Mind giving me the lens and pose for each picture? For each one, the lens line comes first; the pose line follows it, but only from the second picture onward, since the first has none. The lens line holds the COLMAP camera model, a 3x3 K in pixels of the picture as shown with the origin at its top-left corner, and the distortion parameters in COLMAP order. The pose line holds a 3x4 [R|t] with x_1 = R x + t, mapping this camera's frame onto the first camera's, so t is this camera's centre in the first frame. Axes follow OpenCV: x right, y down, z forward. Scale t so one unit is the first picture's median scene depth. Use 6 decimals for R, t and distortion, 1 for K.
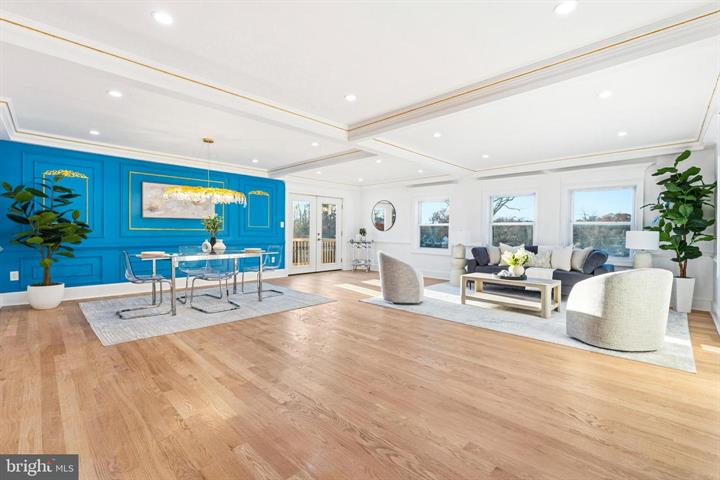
lens RADIAL K [[325.6, 0, 360.0], [0, 325.6, 240.0], [0, 0, 1]] dist [-0.002534, -0.000089]
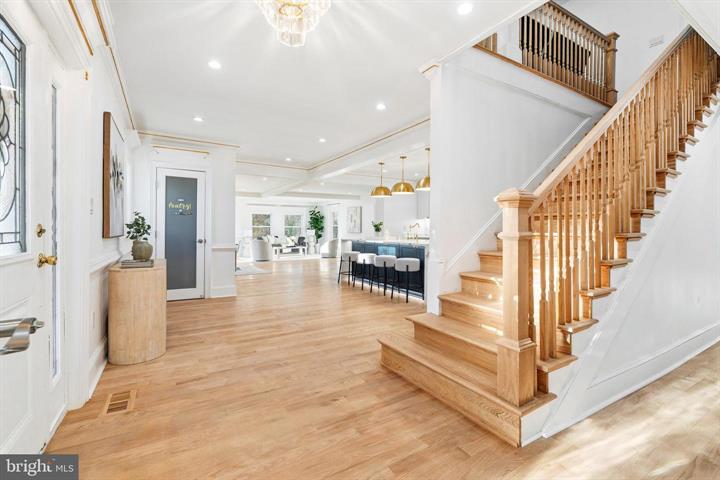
lens RADIAL K [[318.8, 0, 359.5], [0, 318.8, 236.2], [0, 0, 1]] dist [-0.001445, -0.000035]
pose [[0.242986, -0.008827, 0.969990, -1.530201], [0.032307, 0.999477, 0.001002, 0.037129], [-0.969492, 0.031094, 0.243144, -0.167918]]
